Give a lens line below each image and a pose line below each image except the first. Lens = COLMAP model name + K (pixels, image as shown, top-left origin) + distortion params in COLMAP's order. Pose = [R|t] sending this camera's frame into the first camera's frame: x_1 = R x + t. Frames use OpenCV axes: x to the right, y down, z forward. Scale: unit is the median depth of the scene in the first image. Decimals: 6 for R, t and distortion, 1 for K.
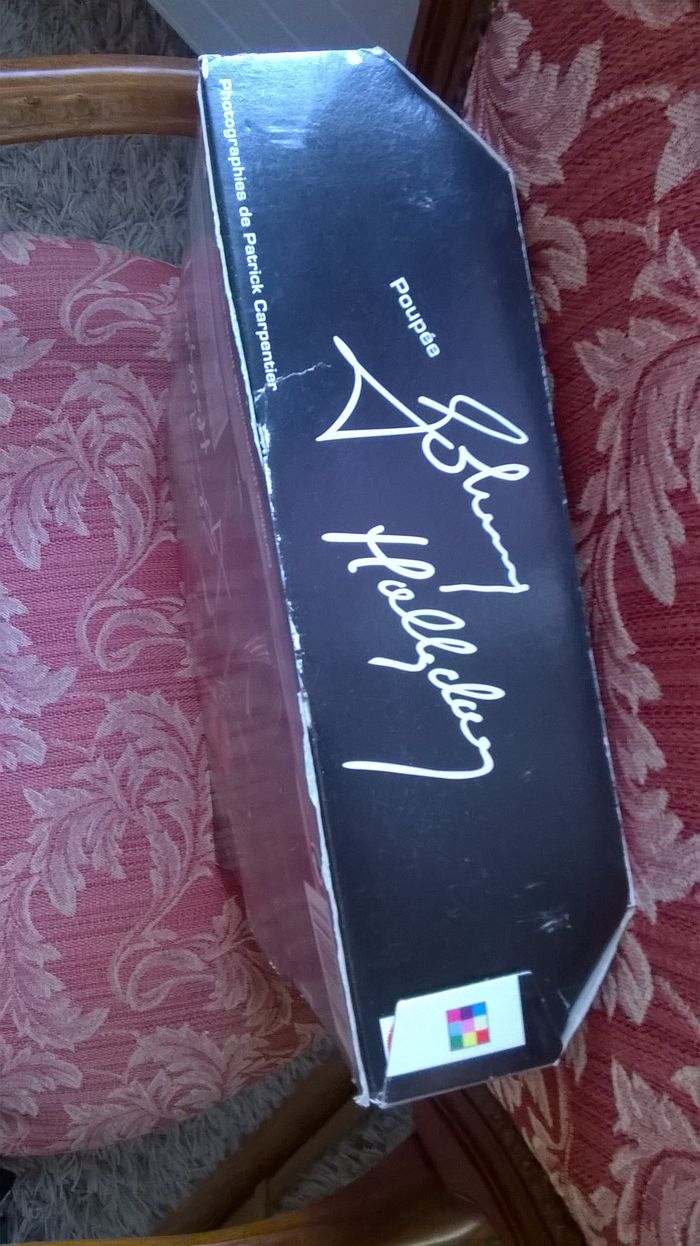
lens RADIAL K [[1055.7, 0, 350.0], [0, 1055.7, 623.0], [0, 0, 1]] dist [0.053568, -0.113375]
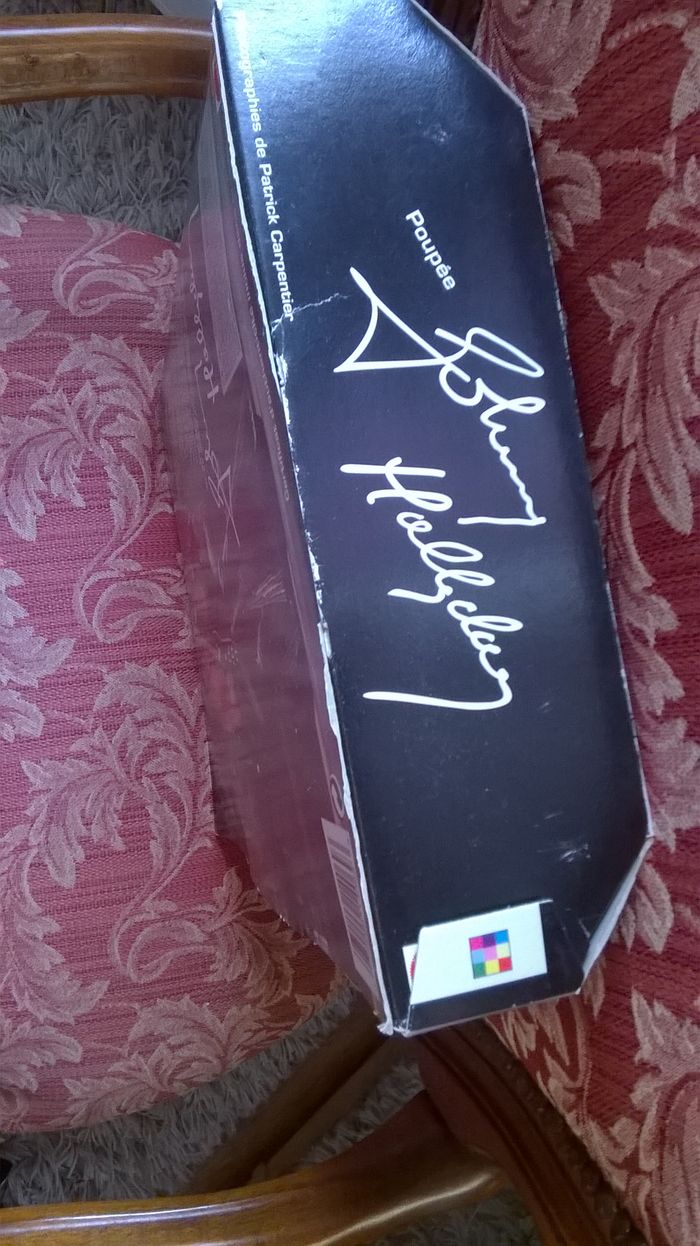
lens RADIAL K [[1055.7, 0, 350.0], [0, 1055.7, 623.0], [0, 0, 1]] dist [0.053568, -0.113375]
pose [[0.999812, -0.007658, 0.017805, -0.033983], [0.007661, 0.999971, -0.000092, 0.060812], [-0.017804, 0.000228, 0.999841, 0.001018]]
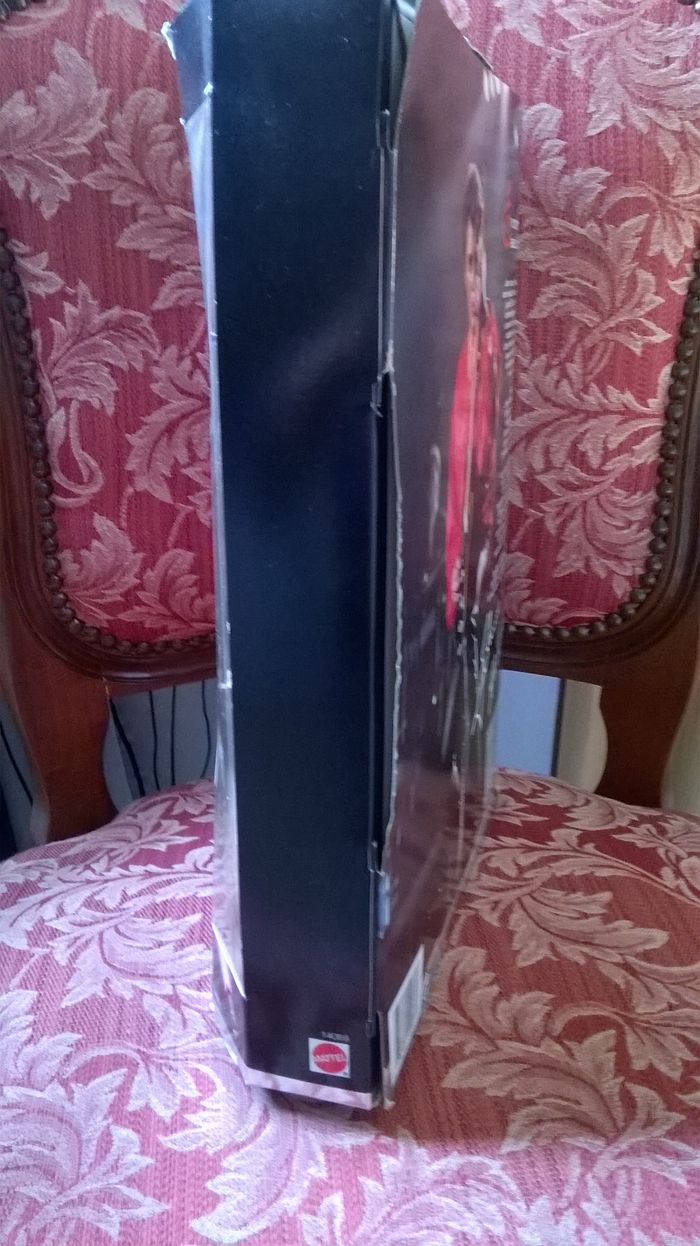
lens RADIAL K [[1055.7, 0, 350.0], [0, 1055.7, 623.0], [0, 0, 1]] dist [0.053568, -0.113375]
pose [[0.027874, -0.501954, 0.864445, -1.764247], [0.998739, 0.050118, -0.003102, 0.048792], [-0.041767, 0.863441, 0.502717, 0.819594]]
